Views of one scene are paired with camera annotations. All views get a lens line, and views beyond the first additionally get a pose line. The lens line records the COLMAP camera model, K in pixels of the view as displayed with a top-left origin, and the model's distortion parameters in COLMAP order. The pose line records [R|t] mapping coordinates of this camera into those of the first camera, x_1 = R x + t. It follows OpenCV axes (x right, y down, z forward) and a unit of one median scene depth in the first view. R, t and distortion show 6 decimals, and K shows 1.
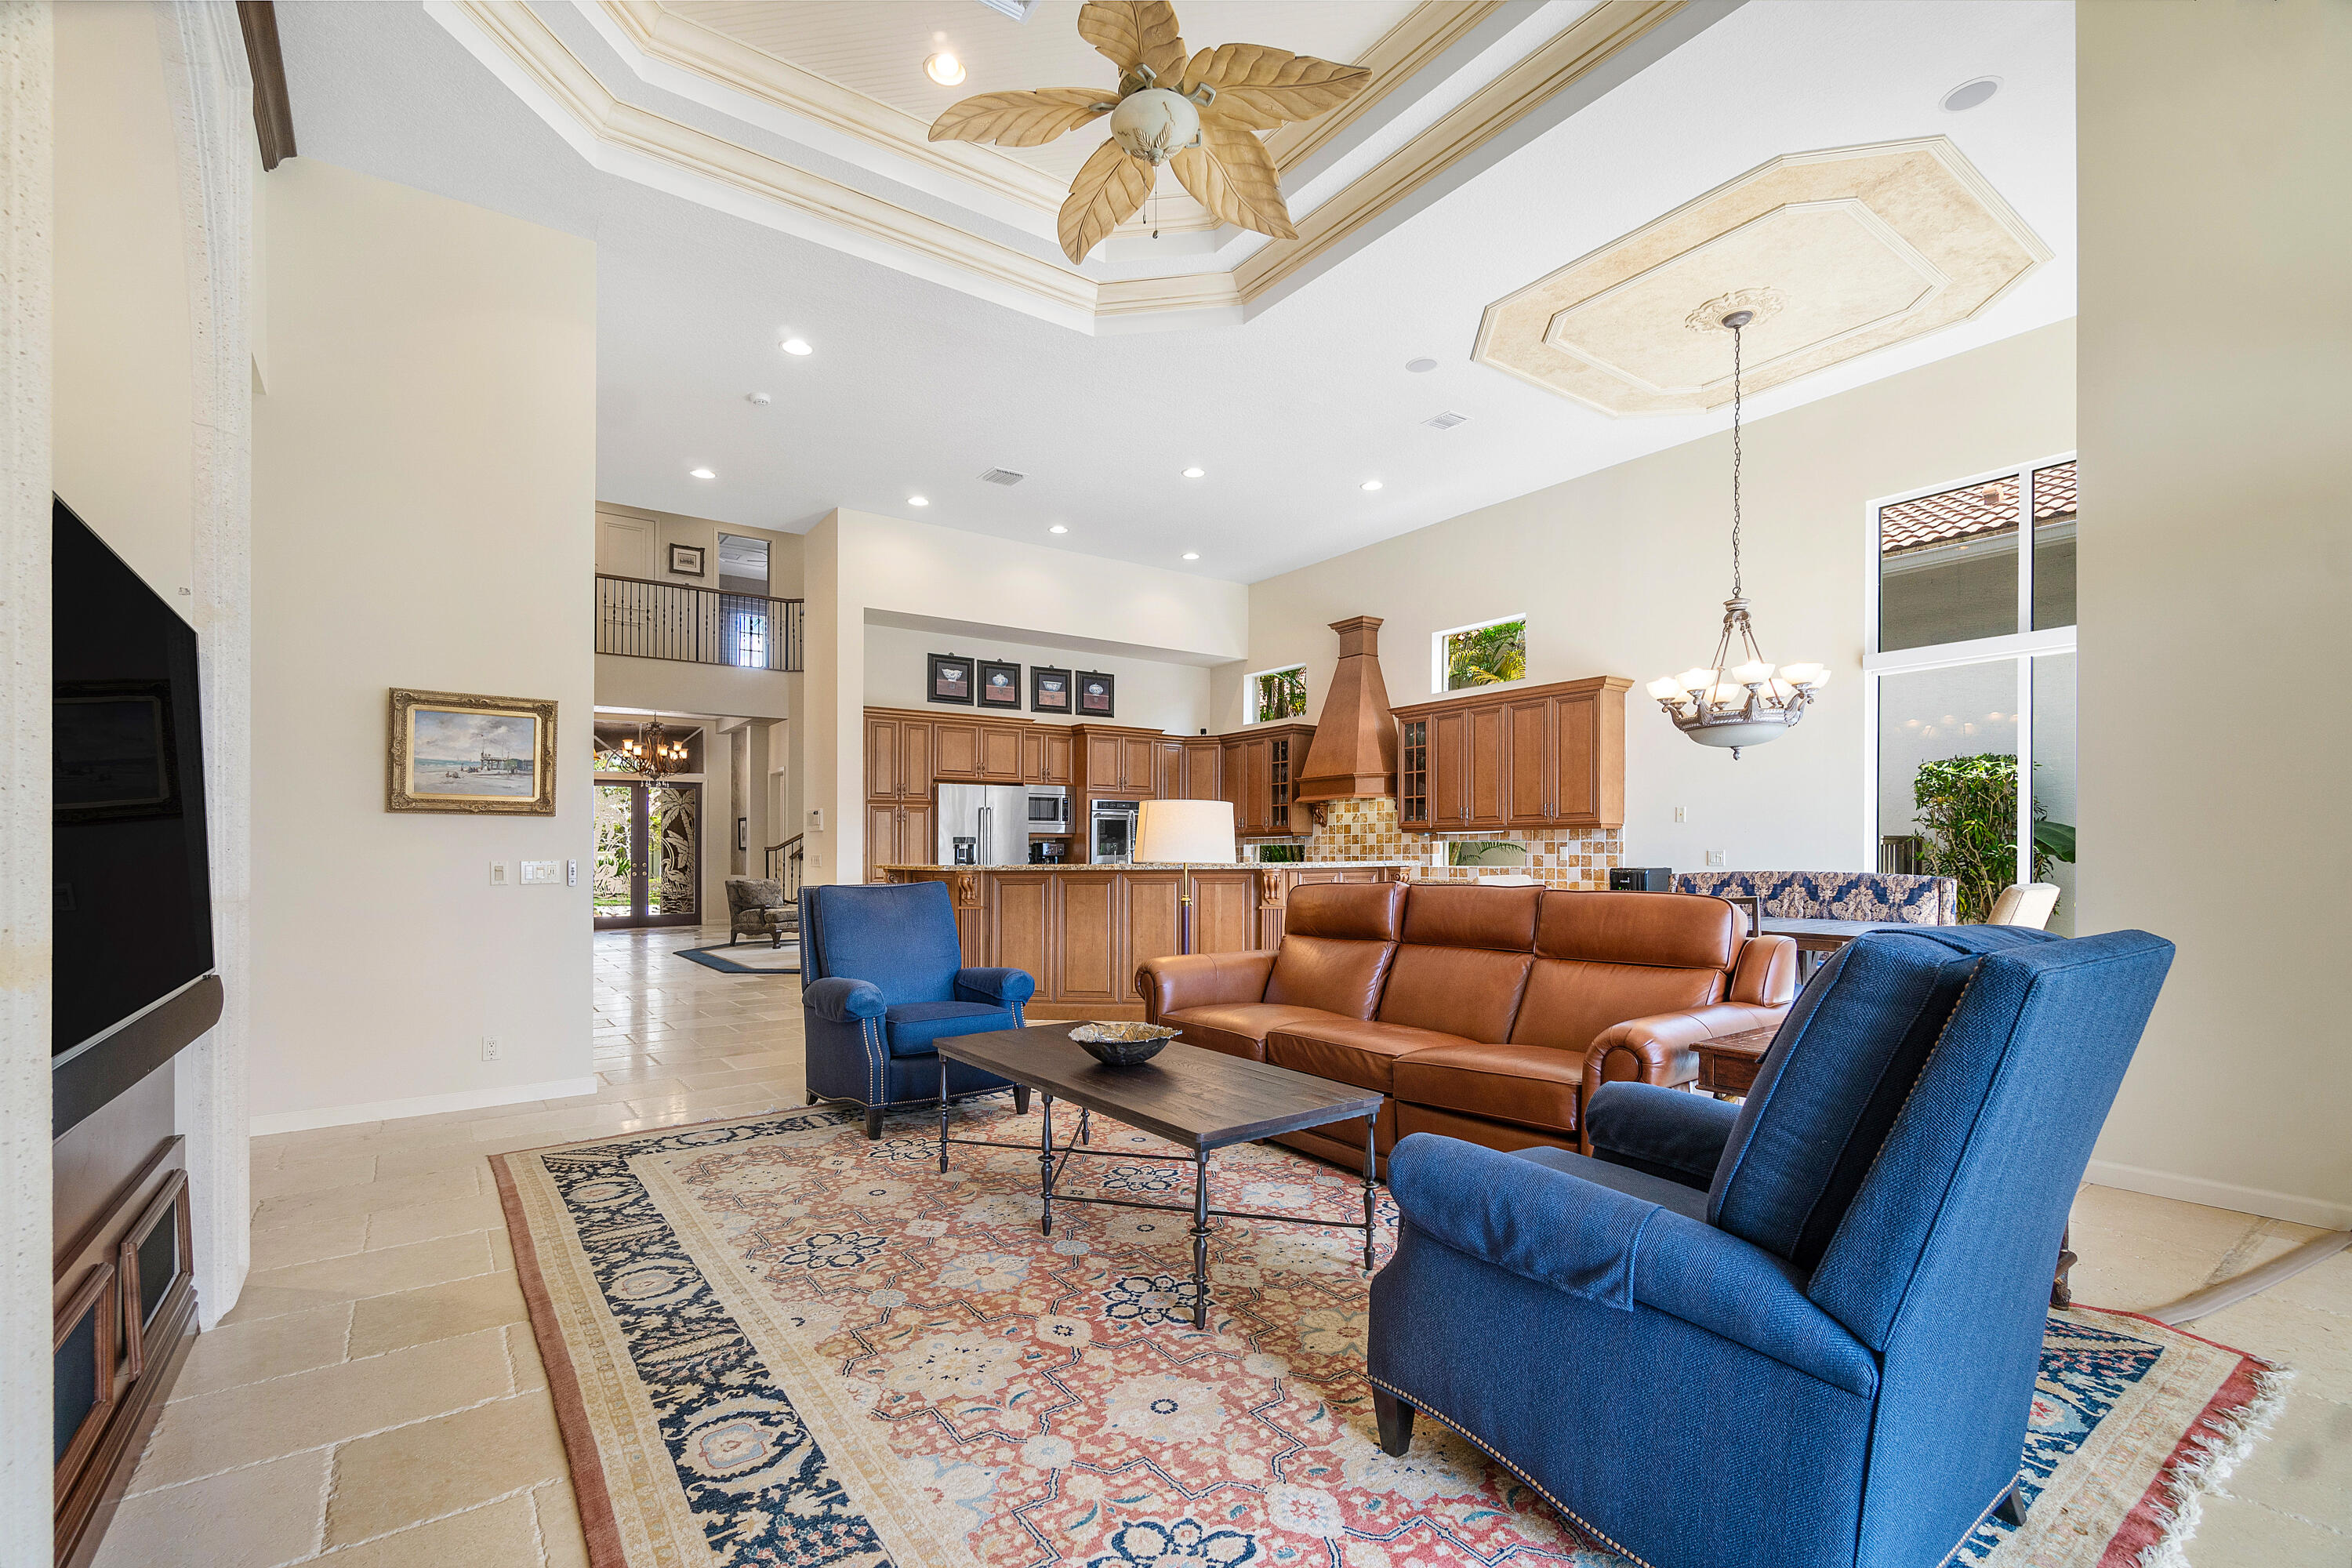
lens RADIAL K [[1027.9, 0, 1146.2], [0, 1027.9, 843.6], [0, 0, 1]] dist [-0.002302, -0.000250]
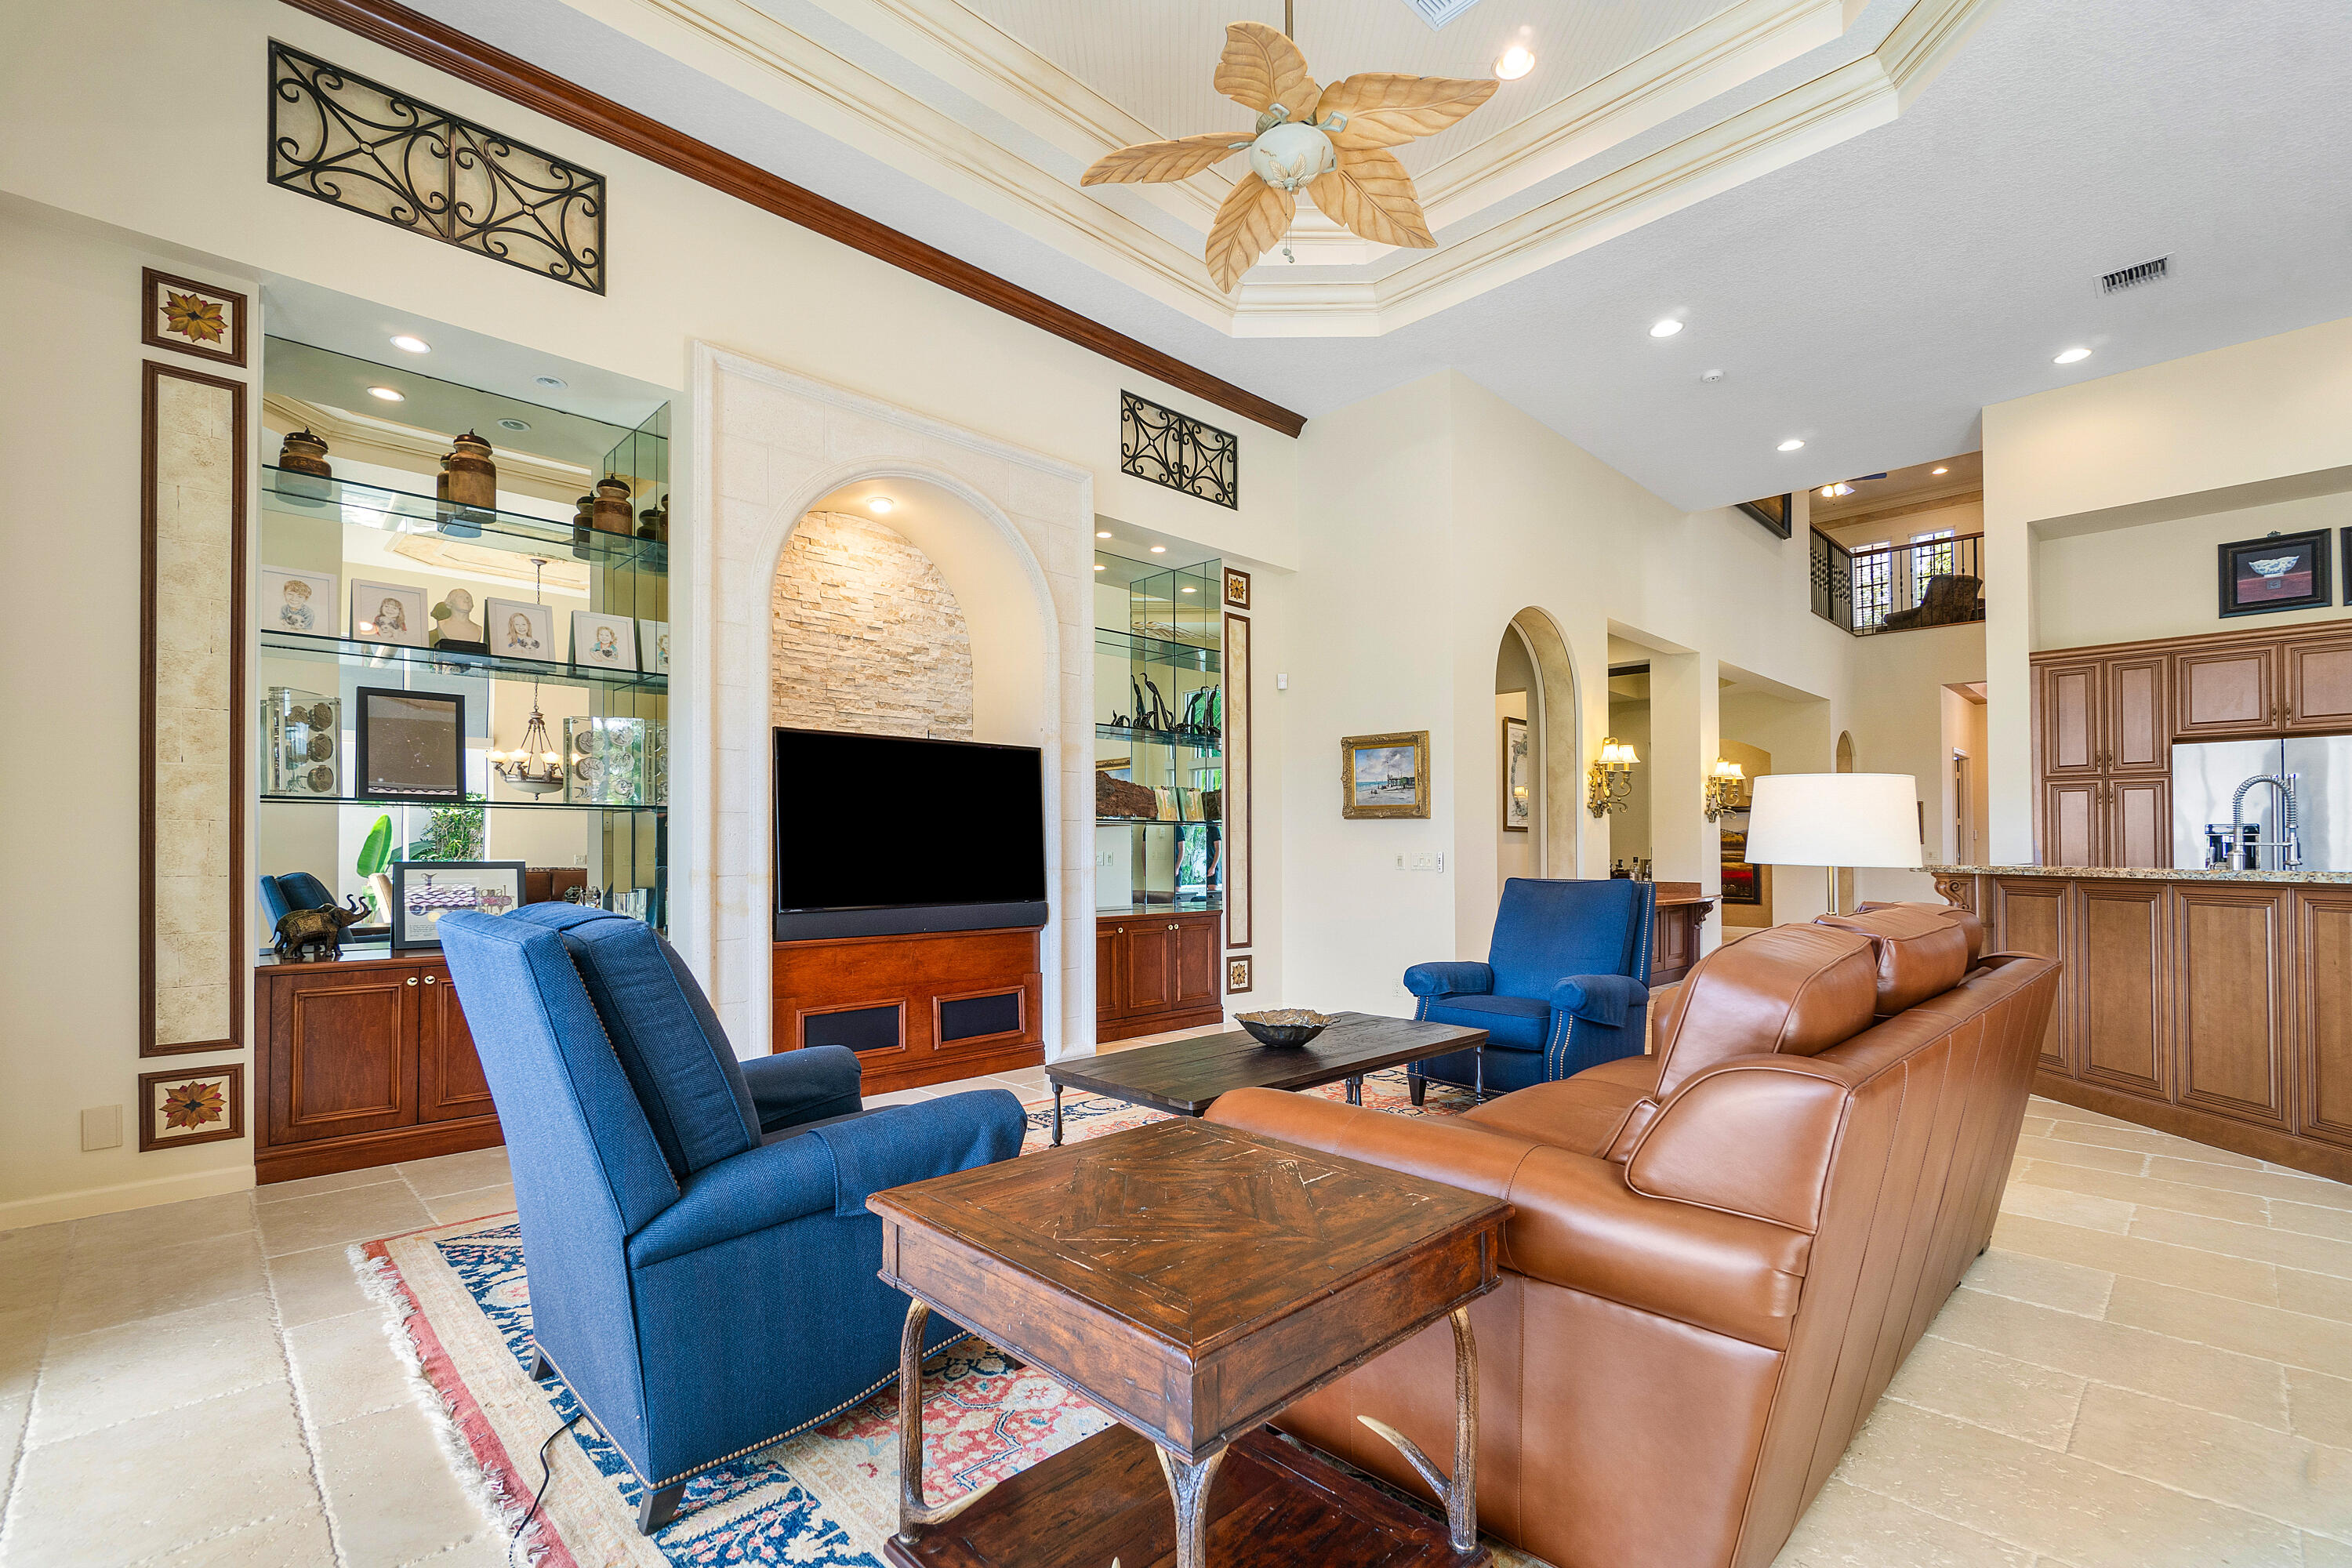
lens RADIAL K [[1027.9, 0, 1180.1], [0, 1027.9, 827.2], [0, 0, 1]] dist [-0.002302, -0.000250]
pose [[0.140647, -0.015566, -0.989937, 0.822364], [0.006711, 0.999868, -0.014768, 0.001201], [0.990037, -0.004567, 0.140733, 0.603733]]
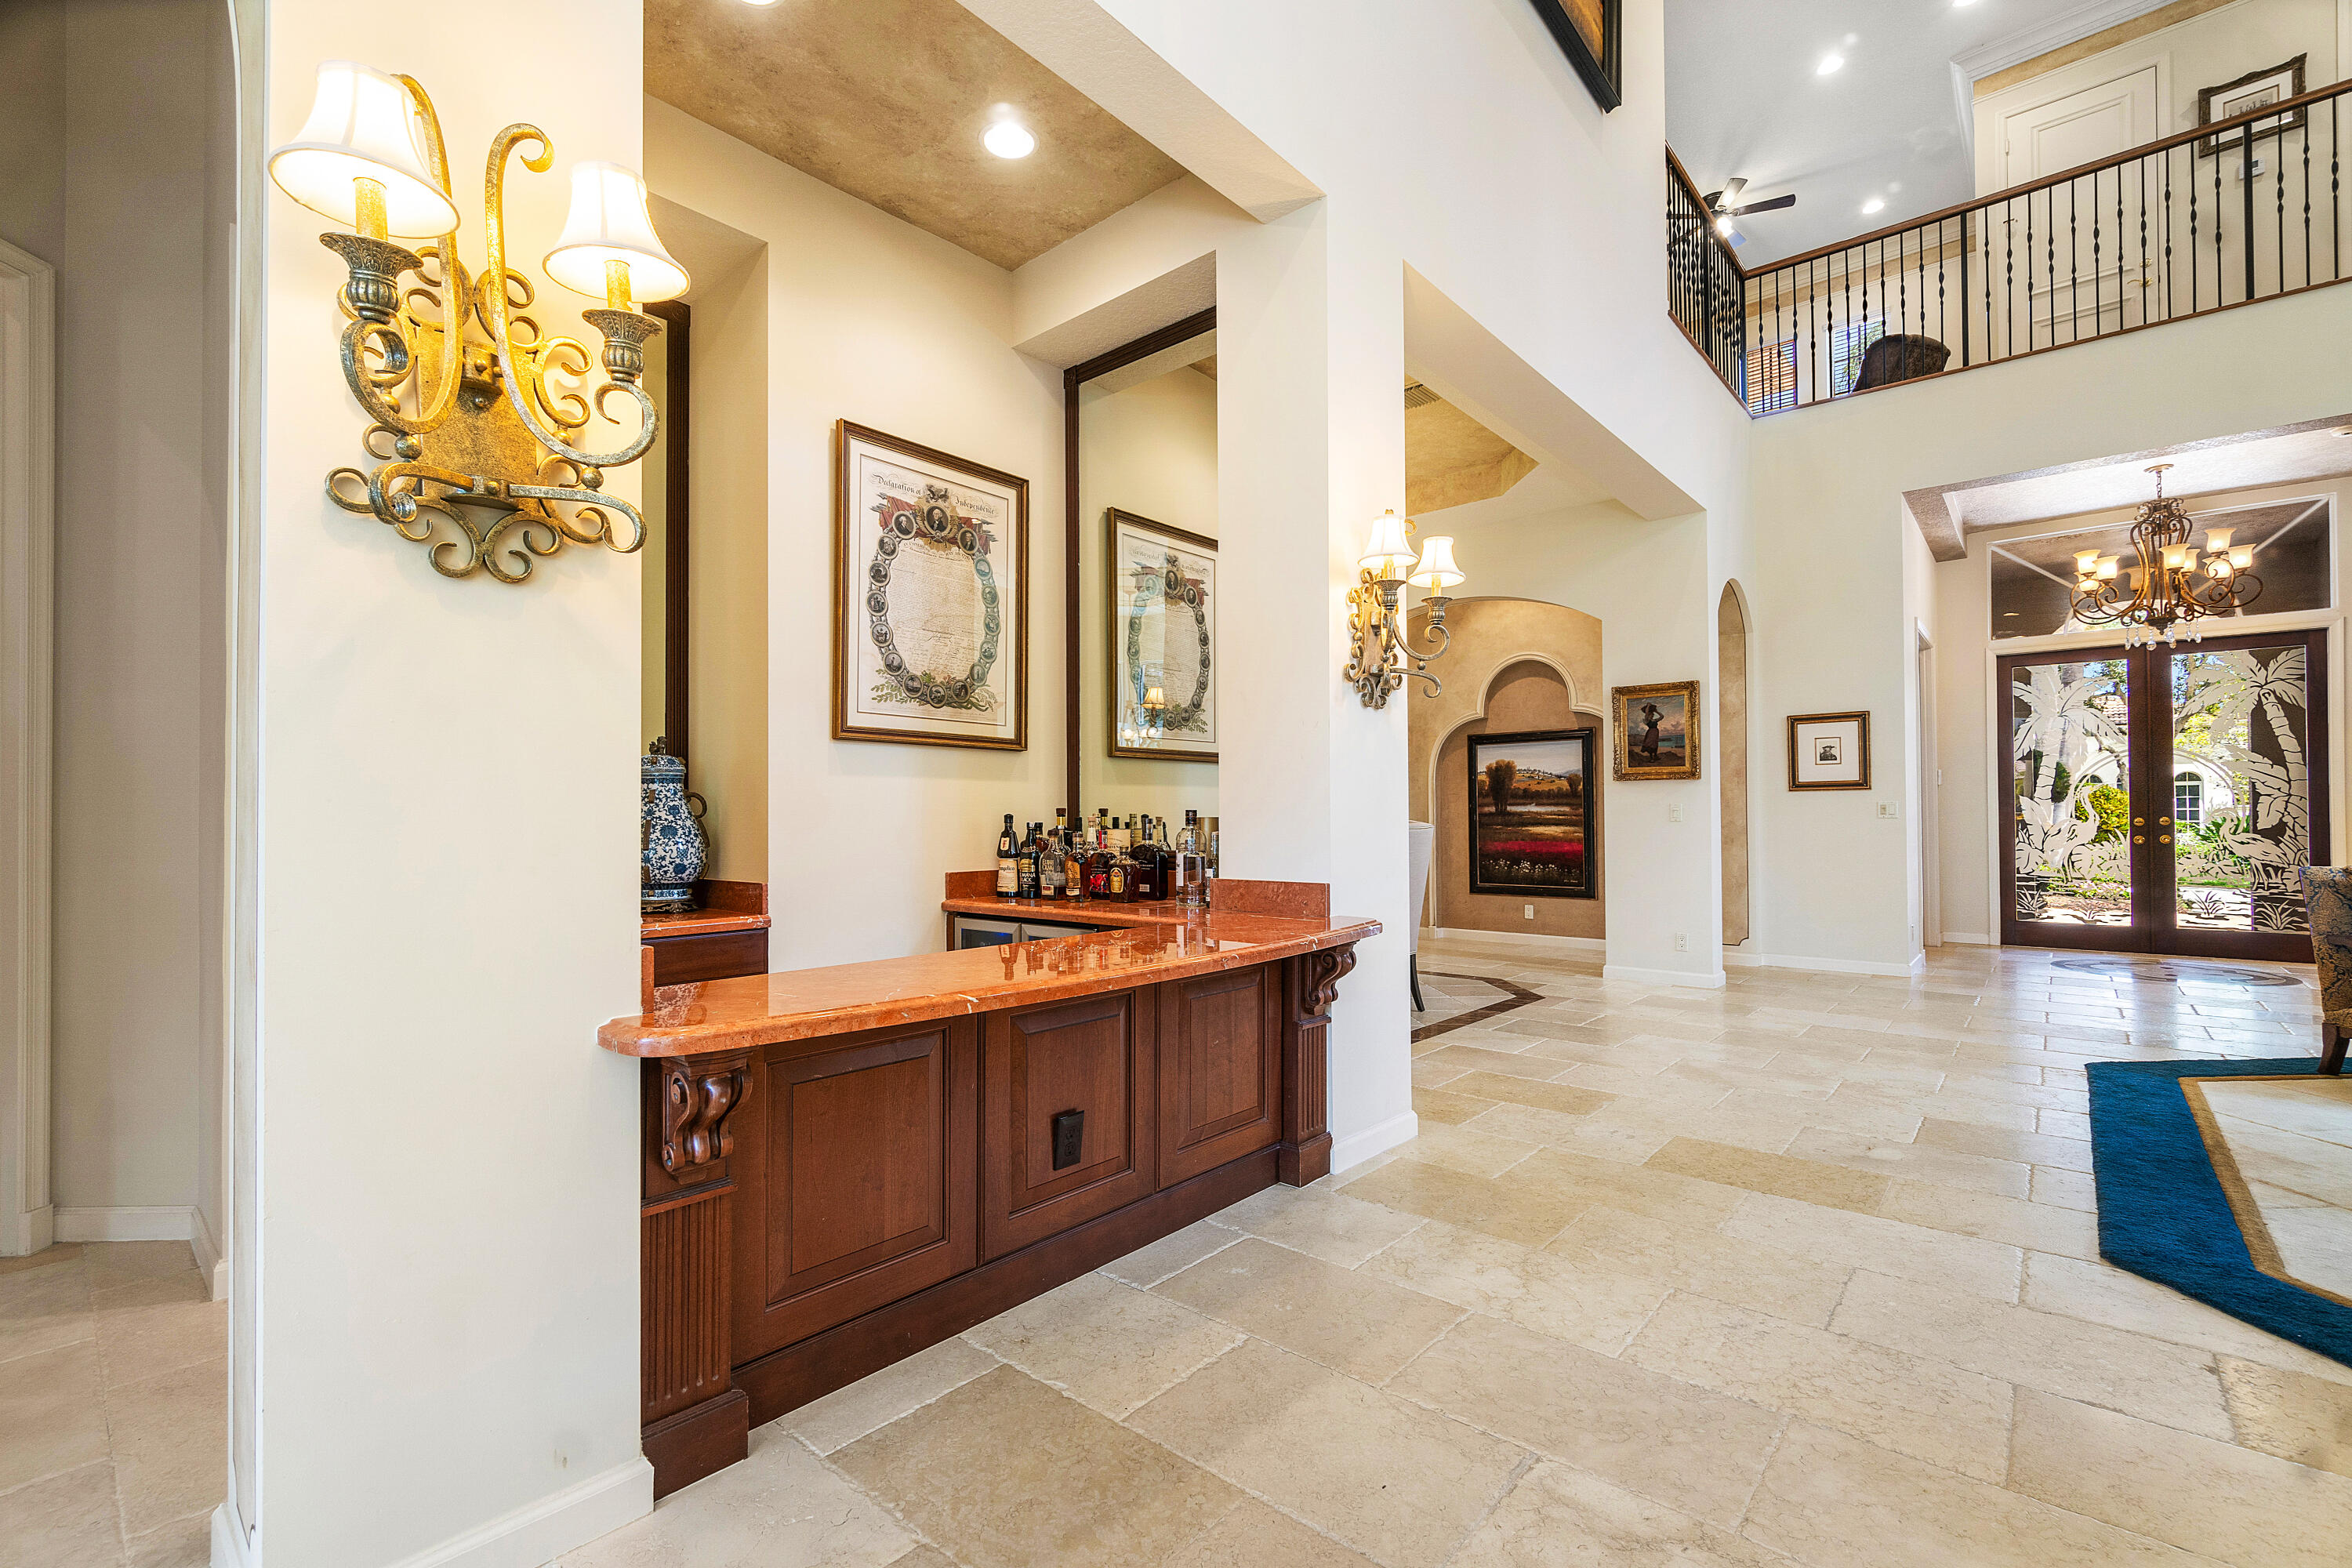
lens RADIAL K [[1027.9, 0, 1160.1], [0, 1027.9, 792.2], [0, 0, 1]] dist [-0.002302, -0.000250]
pose [[0.212442, -0.013975, -0.977074, -0.495006], [0.008695, 0.999885, -0.012411, 0.037002], [0.977135, -0.005860, 0.212539, 1.732036]]
